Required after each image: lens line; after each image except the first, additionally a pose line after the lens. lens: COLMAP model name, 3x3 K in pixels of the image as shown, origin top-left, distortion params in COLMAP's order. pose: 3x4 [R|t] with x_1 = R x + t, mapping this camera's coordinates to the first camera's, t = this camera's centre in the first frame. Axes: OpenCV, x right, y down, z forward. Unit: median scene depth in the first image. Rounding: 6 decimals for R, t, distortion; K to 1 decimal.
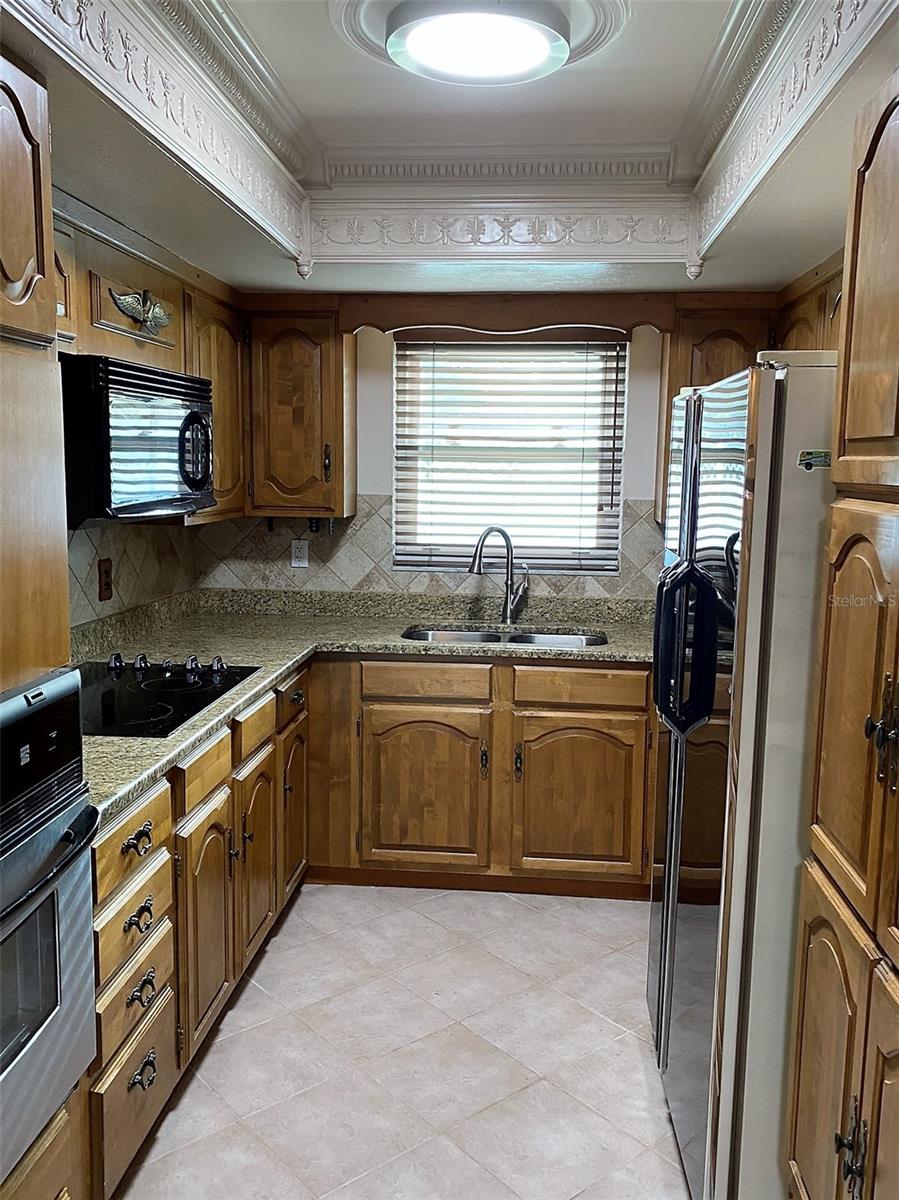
lens RADIAL K [[930.6, 0, 470.5], [0, 930.6, 606.1], [0, 0, 1]] dist [0.097374, -0.107000]
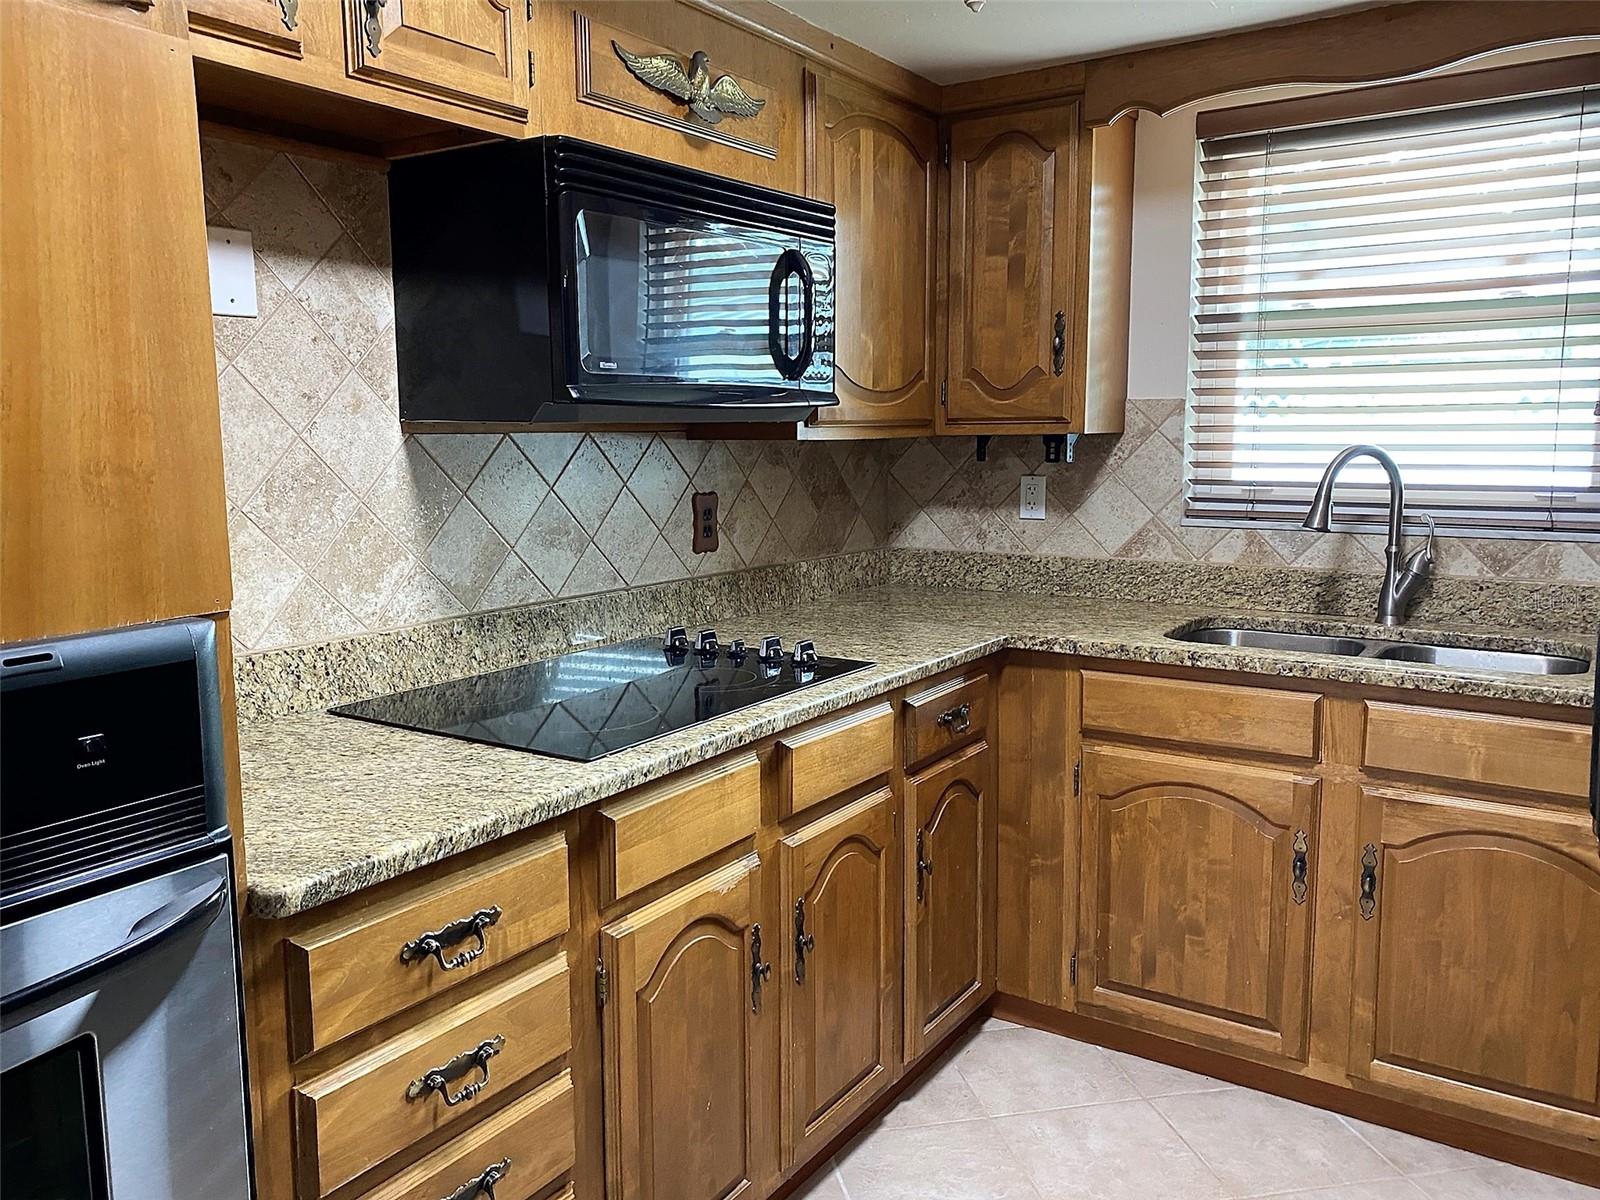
lens RADIAL K [[1207.2, 0, 800.0], [0, 1207.2, 600.0], [0, 0, 1]] dist [0.020449, -0.008147]
pose [[0.879573, 0.046790, -0.473458, 0.084392], [-0.046244, 0.998848, 0.012802, 0.012914], [0.473512, 0.010634, 0.880723, 0.233917]]
